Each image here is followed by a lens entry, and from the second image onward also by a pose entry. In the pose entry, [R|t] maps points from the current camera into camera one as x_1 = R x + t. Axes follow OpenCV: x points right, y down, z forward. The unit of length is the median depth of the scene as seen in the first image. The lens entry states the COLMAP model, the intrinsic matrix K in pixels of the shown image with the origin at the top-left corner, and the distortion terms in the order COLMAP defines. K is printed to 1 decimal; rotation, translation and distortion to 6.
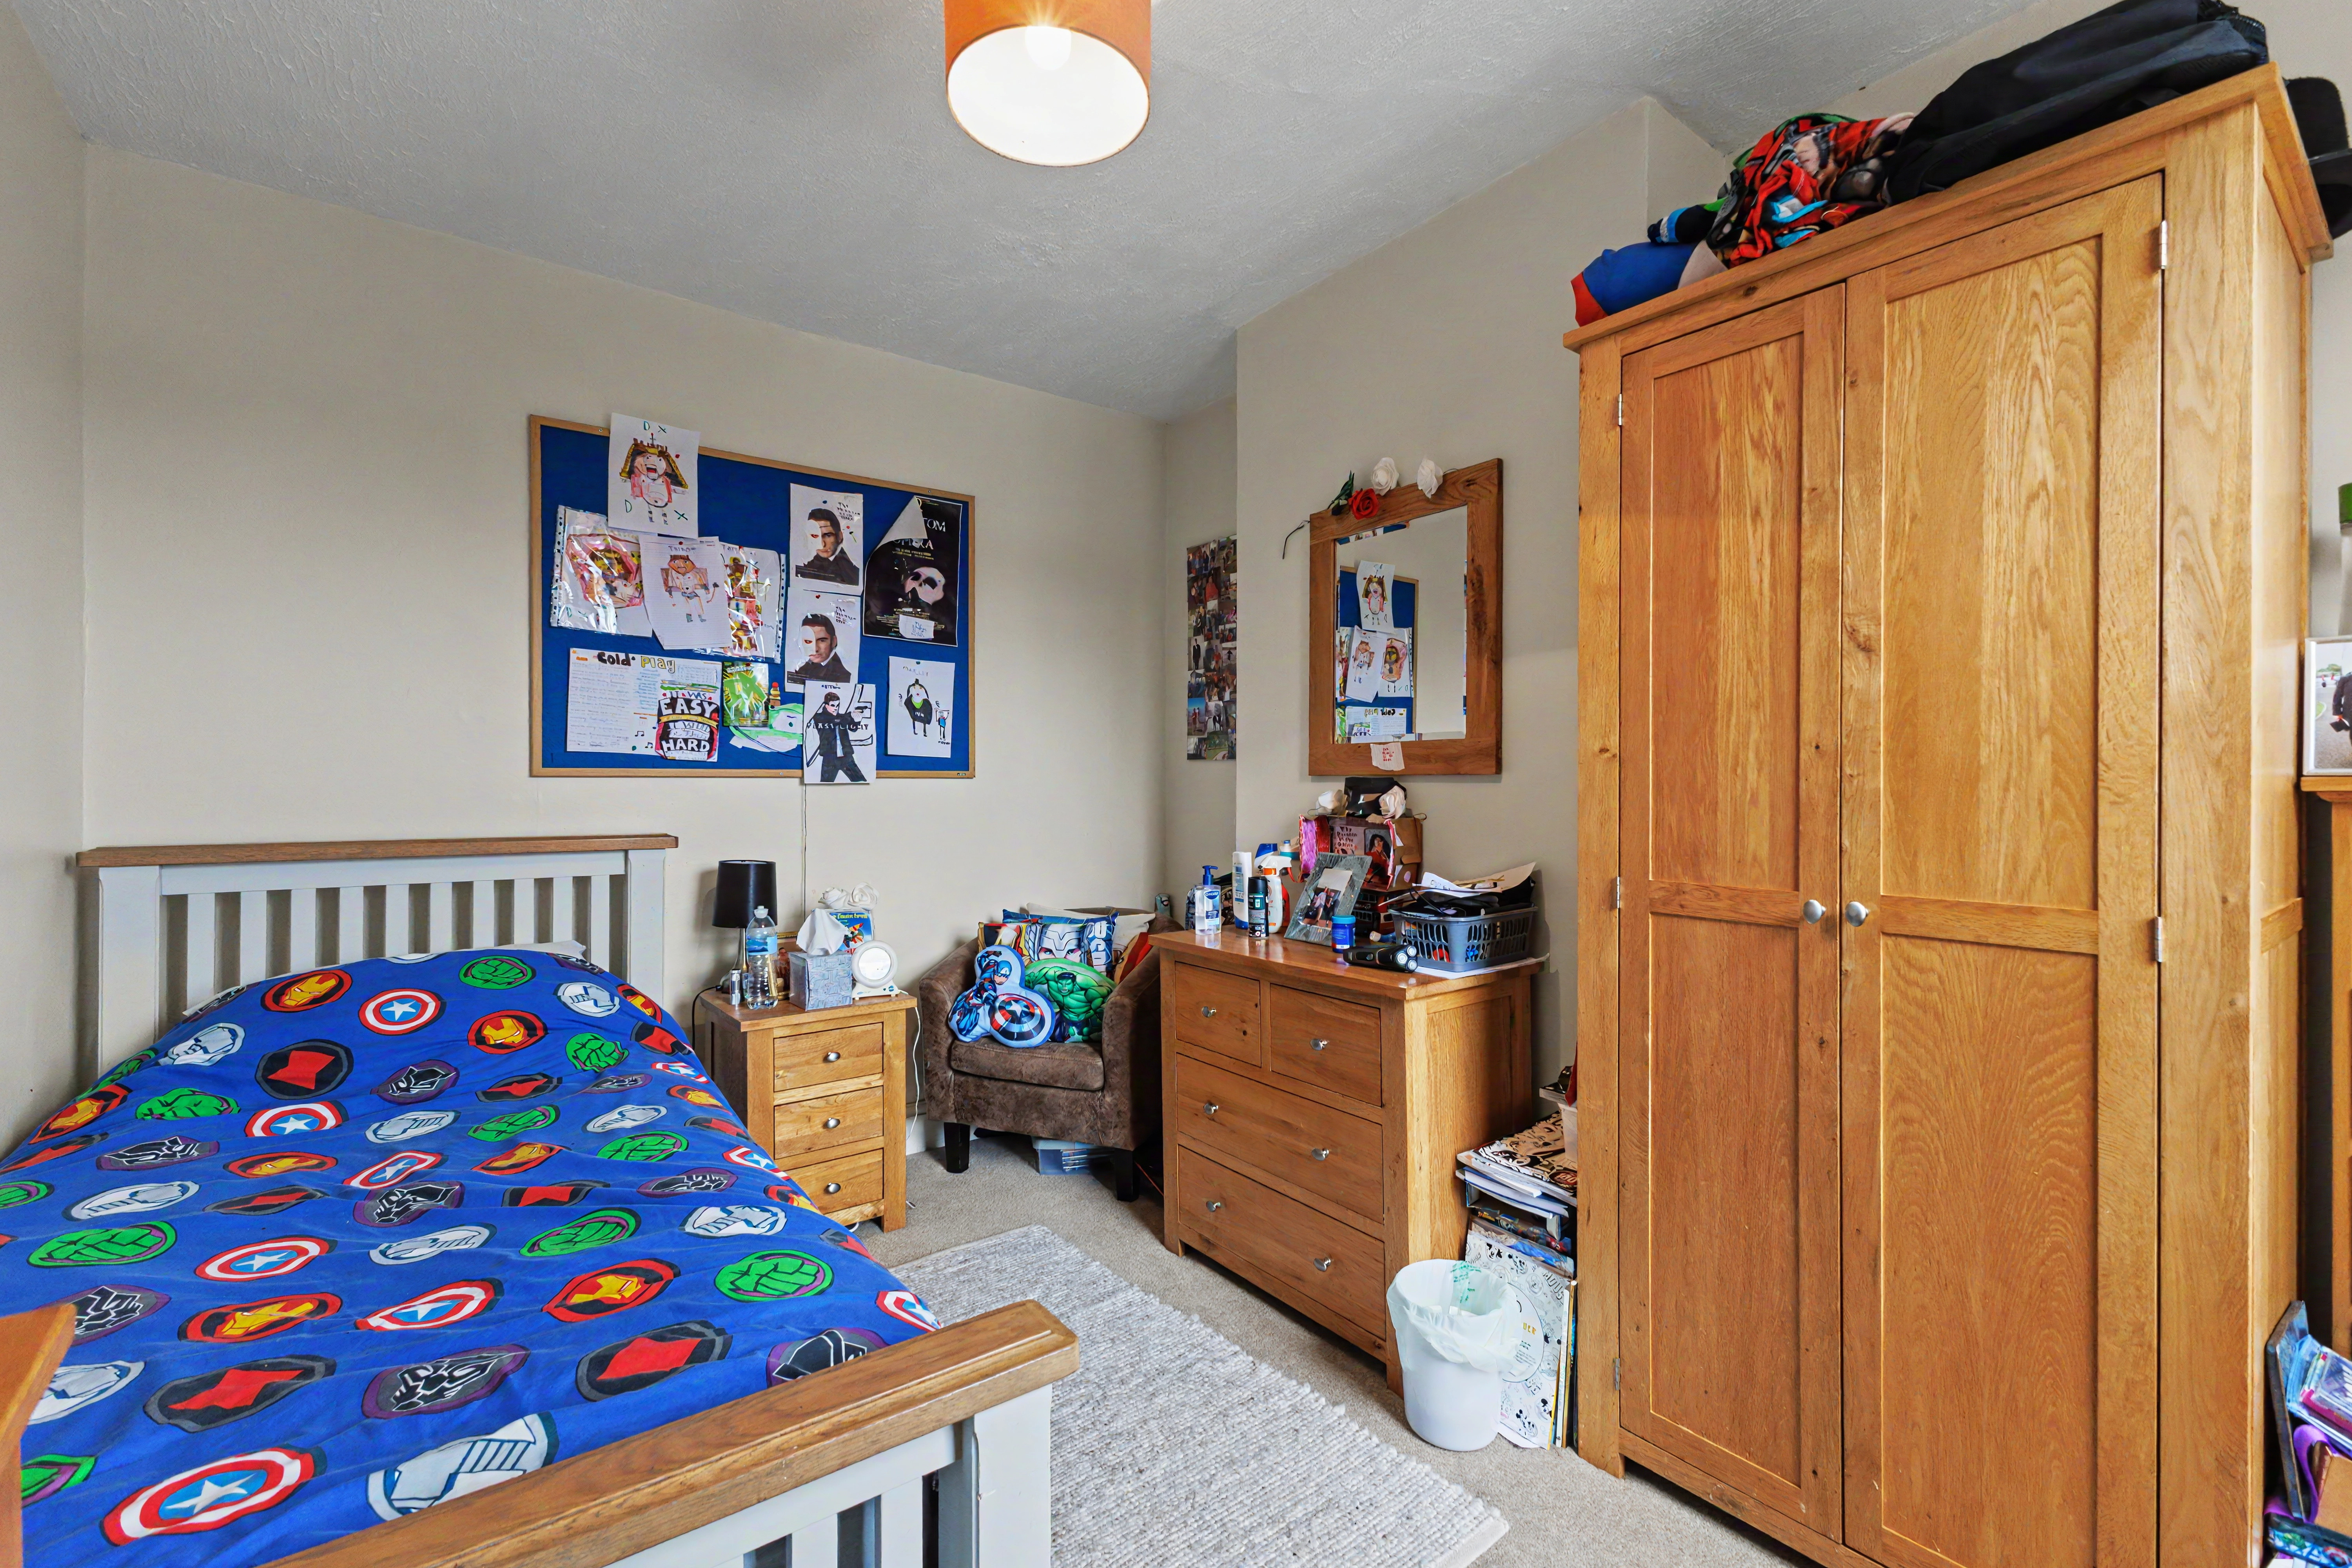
lens RADIAL K [[1039.5, 0, 1181.7], [0, 1039.5, 783.8], [0, 0, 1]] dist [0.013538, -0.002404]
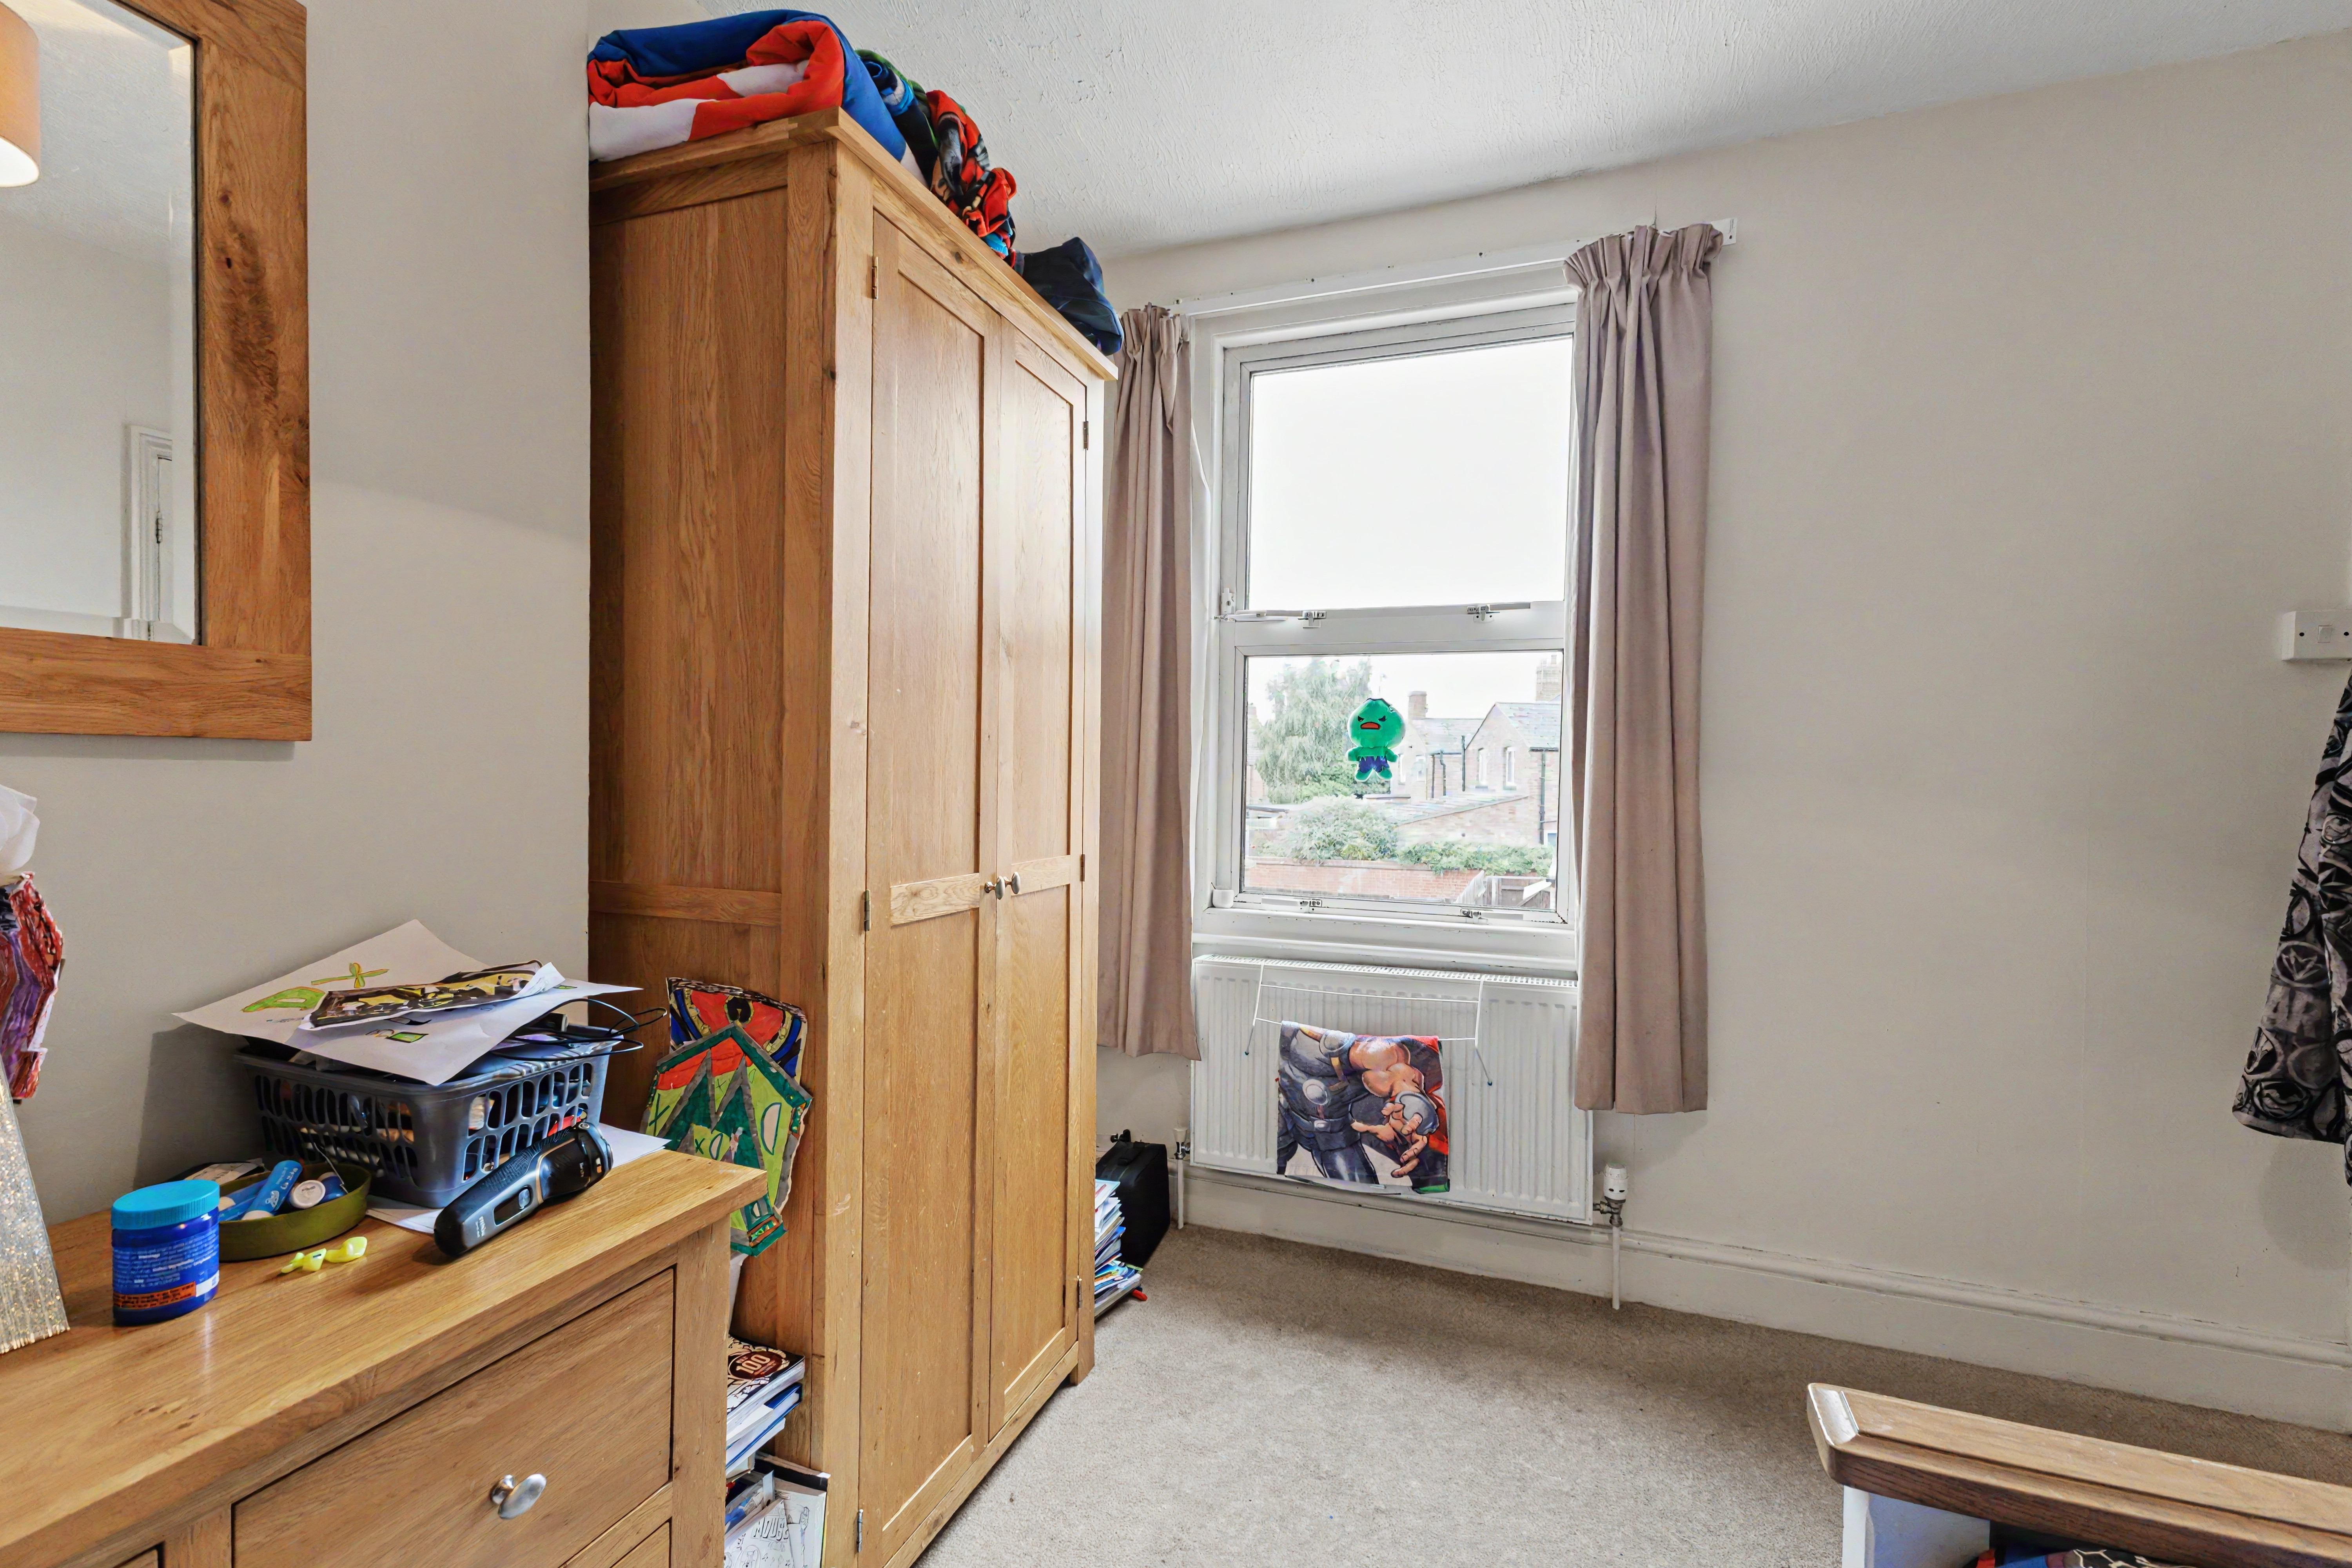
lens RADIAL K [[1039.5, 0, 1178.2], [0, 1039.5, 782.9], [0, 0, 1]] dist [0.013538, -0.002404]
pose [[-0.531616, -0.027561, 0.846537, -0.336650], [-0.022498, 0.999577, 0.018415, -0.009466], [-0.846686, -0.009256, -0.532012, 1.164600]]
